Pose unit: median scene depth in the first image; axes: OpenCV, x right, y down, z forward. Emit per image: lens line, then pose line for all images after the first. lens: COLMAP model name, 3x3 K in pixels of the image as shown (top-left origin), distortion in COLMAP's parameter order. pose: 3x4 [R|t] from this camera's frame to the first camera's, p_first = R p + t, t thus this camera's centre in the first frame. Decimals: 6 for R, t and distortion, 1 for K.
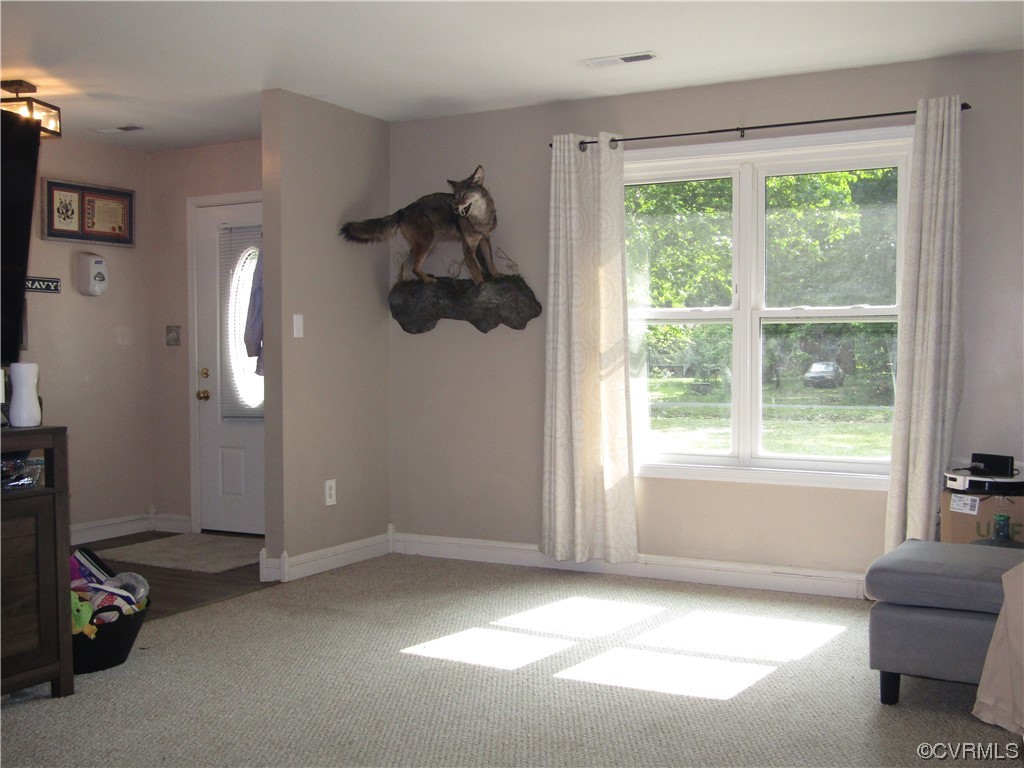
lens RADIAL K [[1084.2, 0, 512.2], [0, 1084.2, 386.4], [0, 0, 1]] dist [-0.030741, 0.000000]
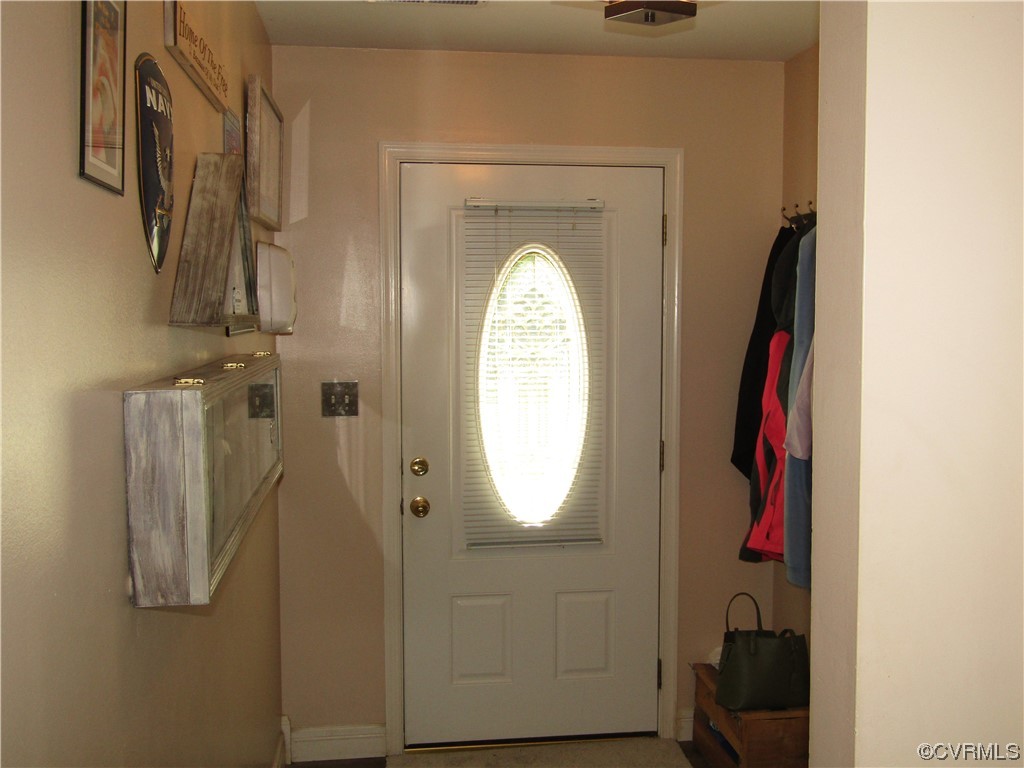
lens RADIAL K [[1084.2, 0, 512.1], [0, 1084.2, 388.3], [0, 0, 1]] dist [-0.030741, 0.000000]
pose [[0.806221, -0.032246, 0.590735, -0.593867], [0.015950, 0.999335, 0.032781, -0.072467], [-0.591399, -0.017006, 0.806199, 0.551114]]
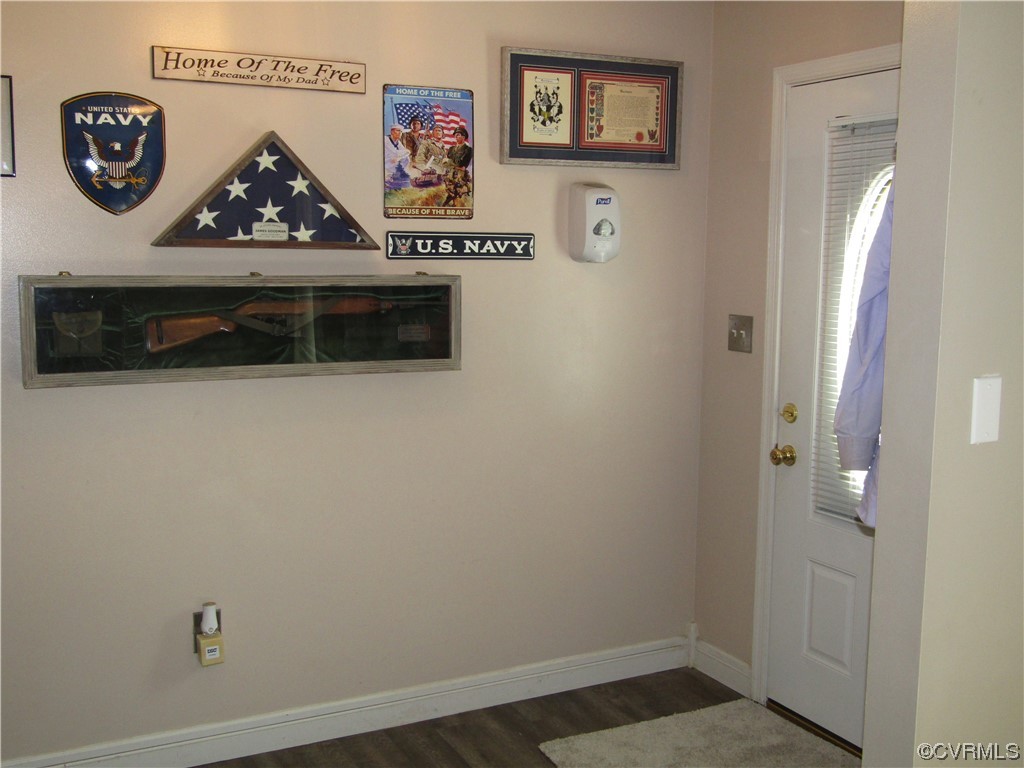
lens RADIAL K [[1084.2, 0, 511.0], [0, 1084.2, 378.9], [0, 0, 1]] dist [-0.030741, 0.000000]
pose [[0.818098, 0.084392, -0.568853, -0.105019], [-0.031104, 0.994219, 0.102766, -0.080850], [0.574237, -0.066379, 0.815994, 0.524913]]
